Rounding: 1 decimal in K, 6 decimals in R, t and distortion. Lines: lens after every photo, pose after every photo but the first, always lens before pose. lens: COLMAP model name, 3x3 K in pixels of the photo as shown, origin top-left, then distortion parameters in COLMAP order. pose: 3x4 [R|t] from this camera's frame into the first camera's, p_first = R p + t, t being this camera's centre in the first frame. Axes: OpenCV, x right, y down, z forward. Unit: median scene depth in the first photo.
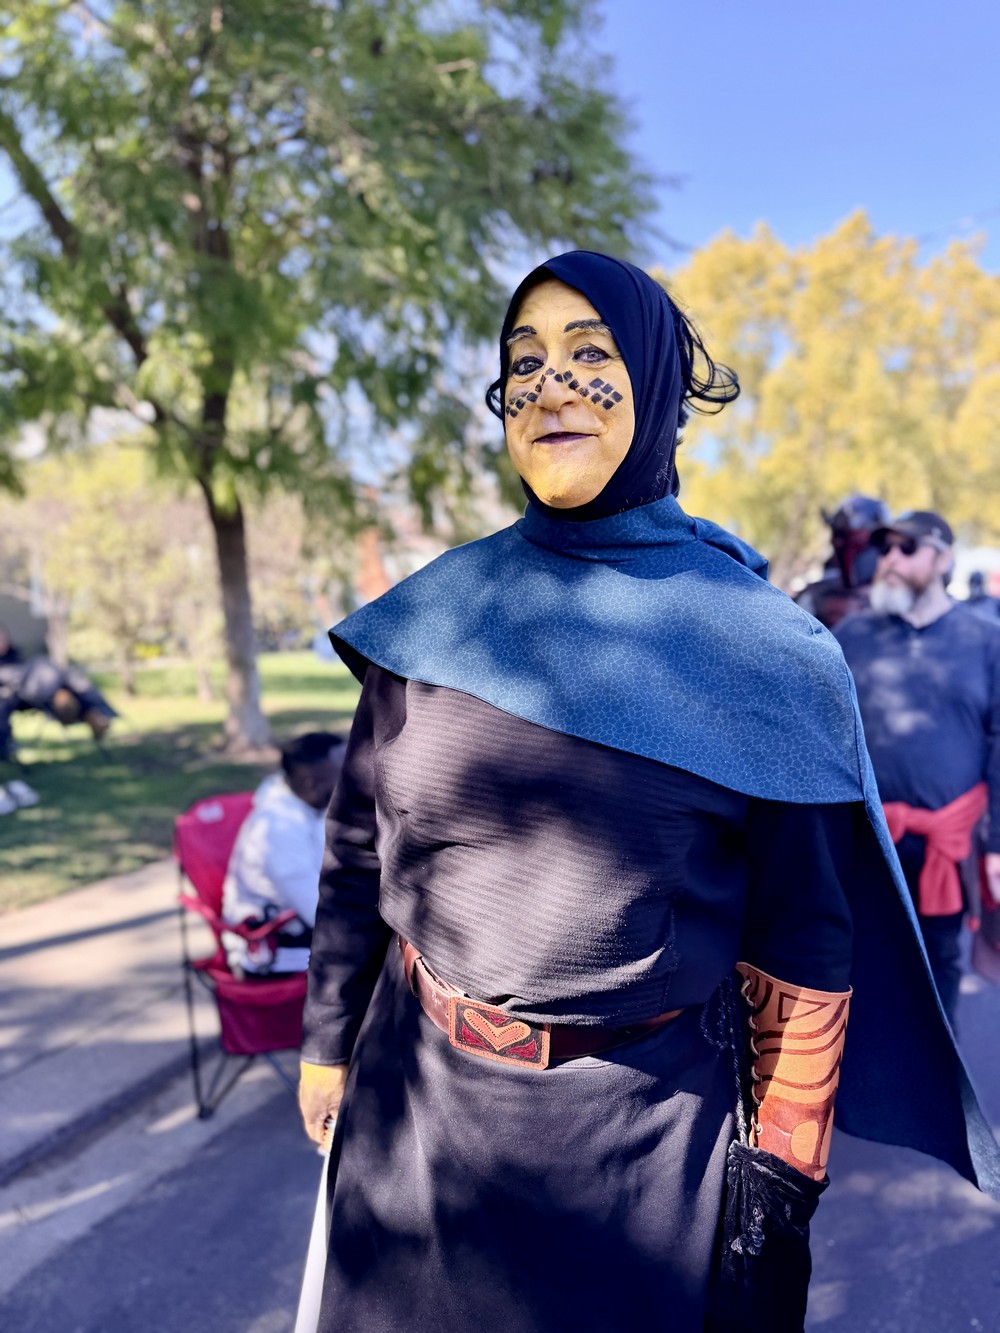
lens RADIAL K [[975.7, 0, 500.0], [0, 975.7, 666.5], [0, 0, 1]] dist [-0.010385, -0.004207]
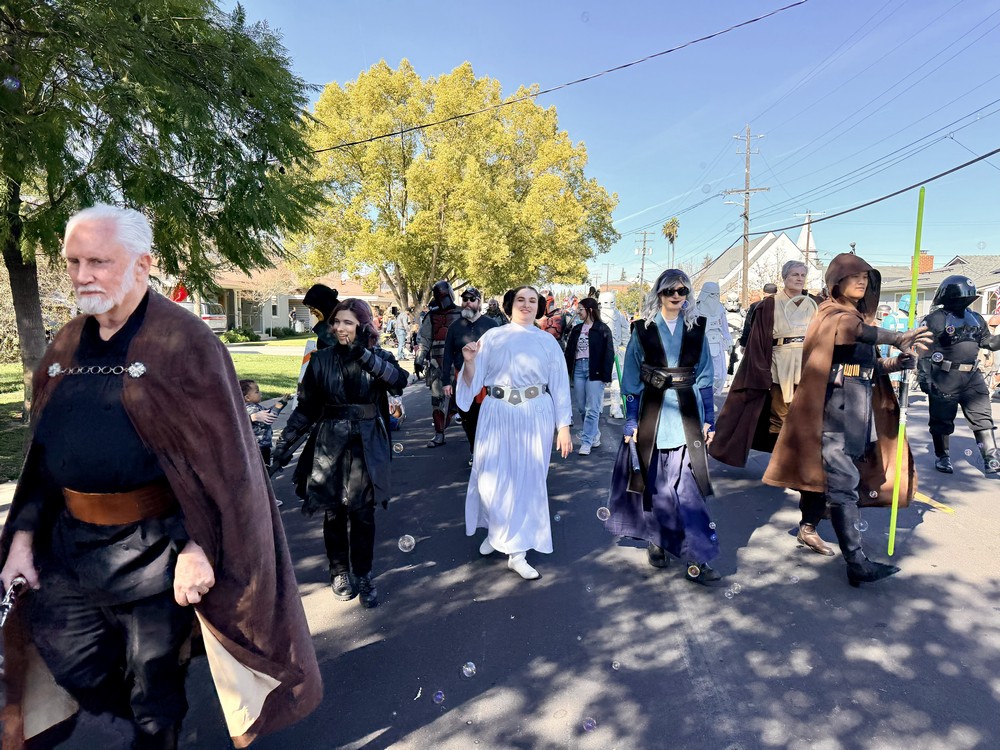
lens RADIAL K [[721.5, 0, 500.0], [0, 721.5, 375.0], [0, 0, 1]] dist [0.002821, 0.000533]
pose [[0.934085, -0.034893, 0.355342, 0.000731], [0.031095, 0.999382, 0.016395, 0.019758], [-0.355695, -0.004265, 0.934592, -0.241819]]
